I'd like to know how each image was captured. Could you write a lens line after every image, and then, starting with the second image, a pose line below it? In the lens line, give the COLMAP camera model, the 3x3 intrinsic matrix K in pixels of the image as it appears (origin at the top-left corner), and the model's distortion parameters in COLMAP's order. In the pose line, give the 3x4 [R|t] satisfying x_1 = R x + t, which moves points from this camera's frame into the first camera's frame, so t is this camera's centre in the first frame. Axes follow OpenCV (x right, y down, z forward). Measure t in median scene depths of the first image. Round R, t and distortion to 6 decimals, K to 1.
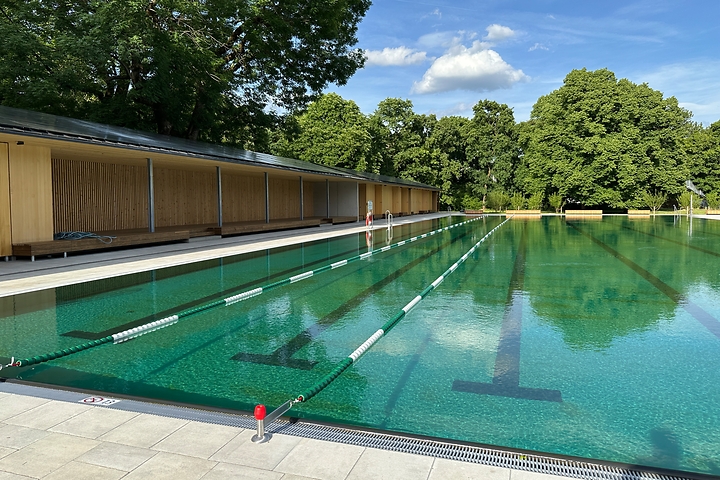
lens RADIAL K [[506.8, 0, 357.2], [0, 506.8, 231.5], [0, 0, 1]] dist [-0.004296, -0.004963]
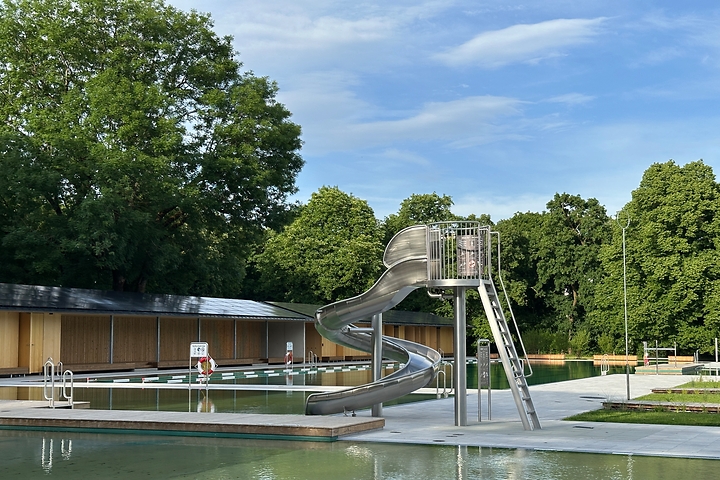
lens RADIAL K [[1019.0, 0, 360.0], [0, 1019.0, 240.0], [0, 0, 1]] dist [0.114457, -0.025242]
pose [[0.994556, -0.000422, -0.104199, 0.167704], [-0.015481, 0.988296, -0.151764, 0.023057], [0.103044, 0.152551, 0.982909, -0.511112]]
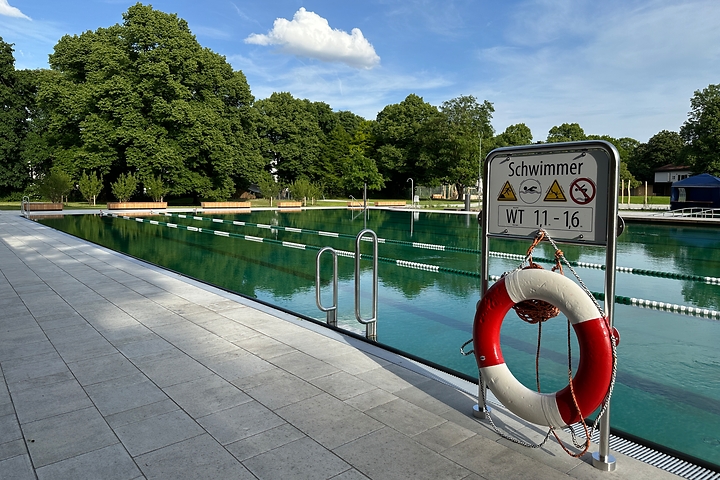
lens RADIAL K [[506.8, 0, 357.2], [0, 506.8, 231.5], [0, 0, 1]] dist [-0.004296, -0.004963]
pose [[0.532958, -0.049679, 0.844682, -0.025348], [0.030665, 0.998753, 0.039393, -0.018425], [-0.845586, 0.004908, 0.533816, 0.378998]]
